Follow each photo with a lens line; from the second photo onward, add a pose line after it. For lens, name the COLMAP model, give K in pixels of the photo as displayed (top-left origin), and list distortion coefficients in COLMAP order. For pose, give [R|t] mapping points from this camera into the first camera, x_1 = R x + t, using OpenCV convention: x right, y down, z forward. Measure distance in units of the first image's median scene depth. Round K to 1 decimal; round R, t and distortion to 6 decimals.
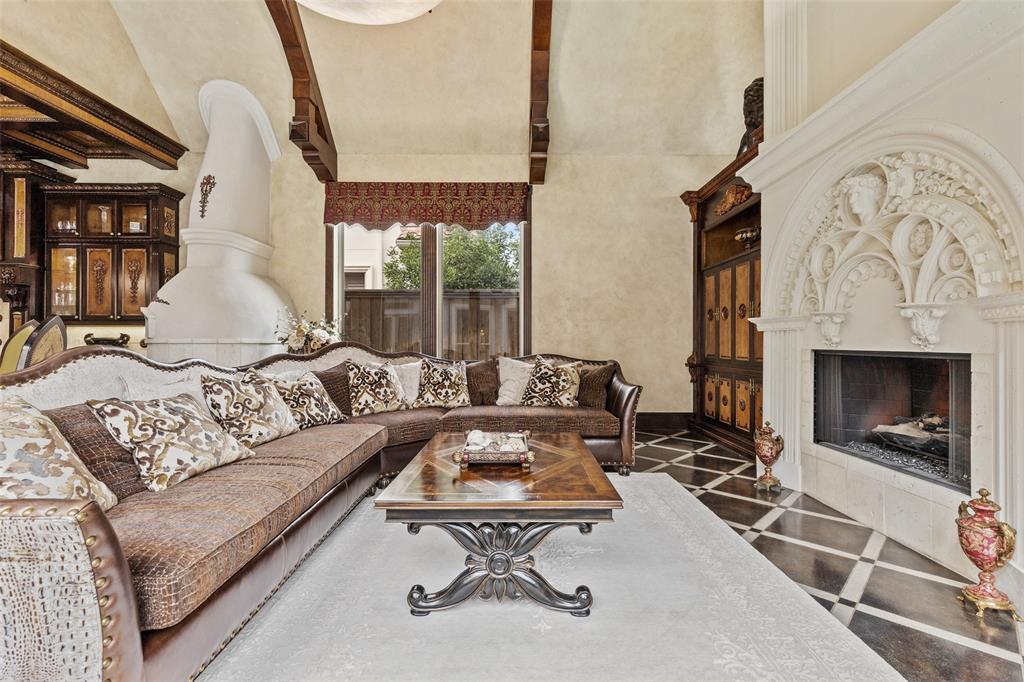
lens RADIAL K [[458.9, 0, 516.2], [0, 458.9, 339.1], [0, 0, 1]] dist [0.004043, 0.000389]
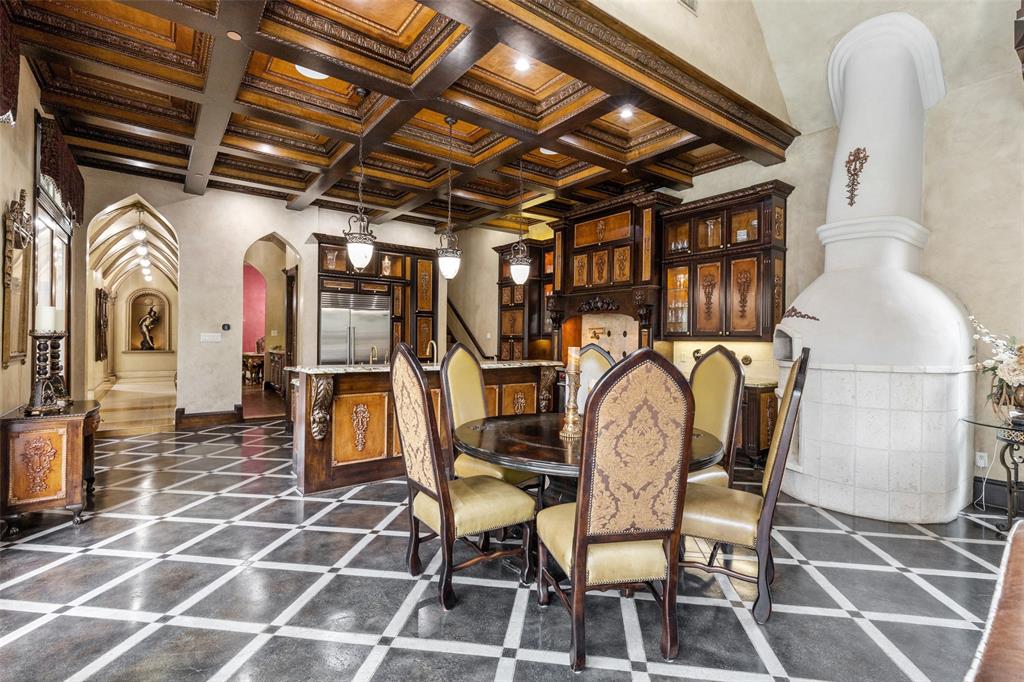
lens RADIAL K [[464.9, 0, 520.1], [0, 464.9, 339.6], [0, 0, 1]] dist [0.003624, -0.000095]
pose [[0.602659, 0.006121, -0.797975, -0.363589], [-0.006343, 0.999976, 0.002880, -0.035348], [0.797973, 0.003325, 0.602684, 0.080965]]
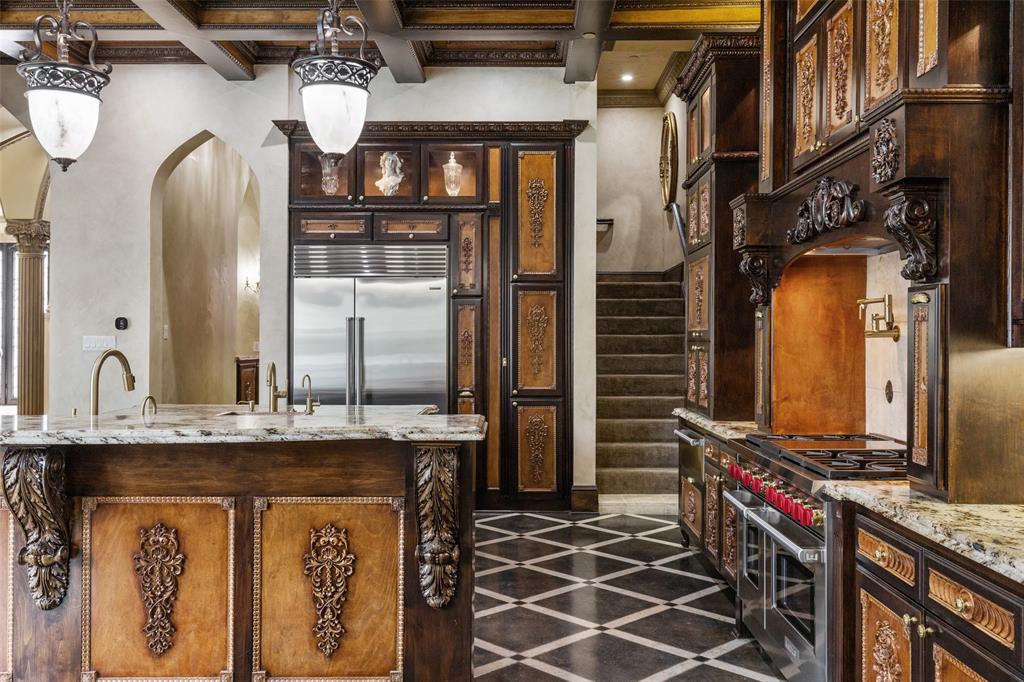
lens RADIAL K [[877.5, 0, 512.0], [0, 877.5, 341.0], [0, 0, 1]] dist [0.003903, 0.002353]
pose [[-0.018811, -0.000589, -0.999823, -0.610426], [-0.000337, 1.000000, -0.000582, -0.034535], [0.999823, 0.000326, -0.018811, 0.777938]]
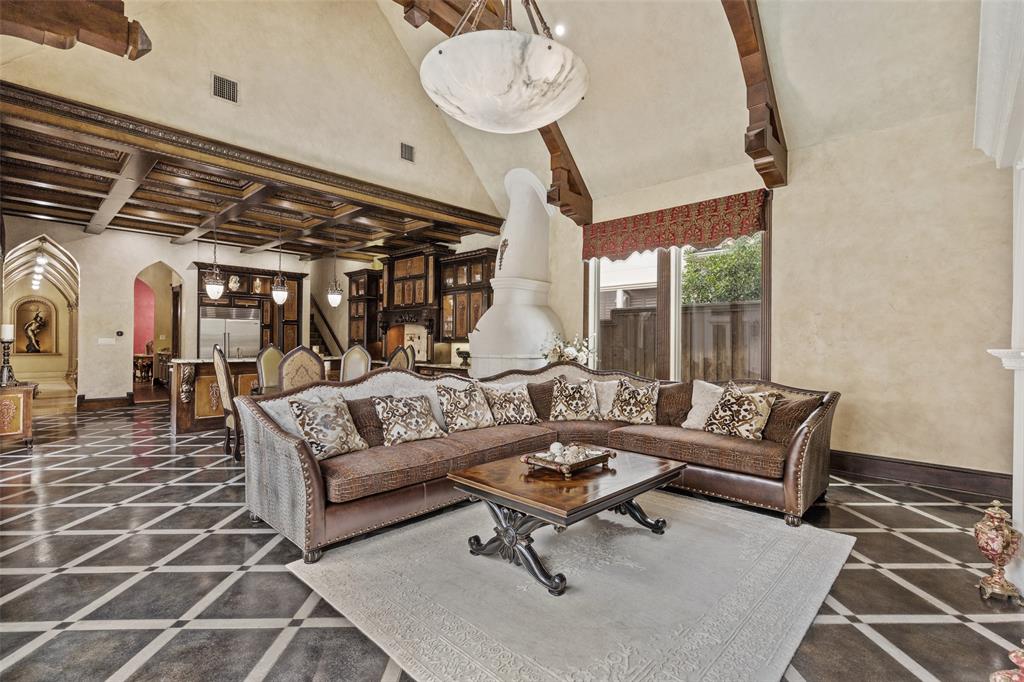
lens RADIAL K [[464.9, 0, 520.1], [0, 464.9, 339.6], [0, 0, 1]] dist [0.003624, -0.000095]
pose [[0.721221, 0.001200, -0.692704, 0.345063], [-0.003249, 0.999993, -0.001651, -0.040856], [0.692698, 0.003442, 0.721220, -0.005481]]
